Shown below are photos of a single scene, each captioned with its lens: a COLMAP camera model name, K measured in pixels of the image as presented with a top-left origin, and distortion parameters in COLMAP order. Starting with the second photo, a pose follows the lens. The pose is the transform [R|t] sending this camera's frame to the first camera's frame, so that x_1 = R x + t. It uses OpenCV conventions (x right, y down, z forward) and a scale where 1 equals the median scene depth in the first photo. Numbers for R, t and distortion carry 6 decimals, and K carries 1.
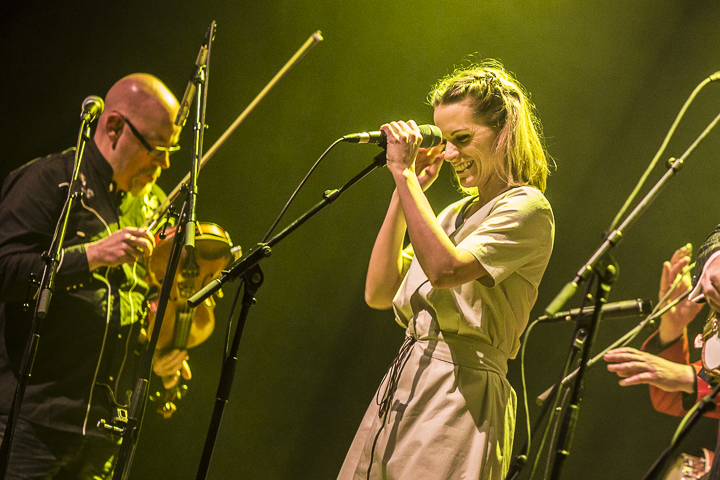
lens RADIAL K [[2966.0, 0, 360.0], [0, 2966.0, 240.0], [0, 0, 1]] dist [-0.209725, 8.669424]
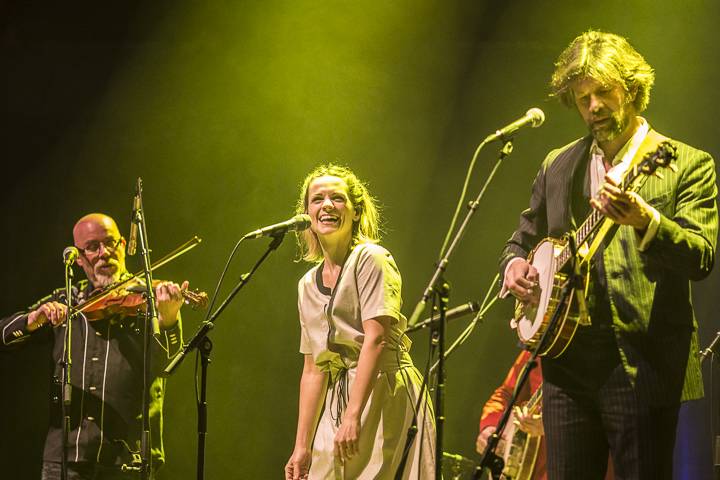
lens RADIAL K [[2966.0, 0, 360.0], [0, 2966.0, 240.0], [0, 0, 1]] dist [-0.209725, 8.669424]
pose [[0.975887, -0.214575, 0.040036, -0.008800], [0.214909, 0.976625, -0.004190, -0.015148], [-0.038201, 0.012693, 0.999189, -0.438770]]
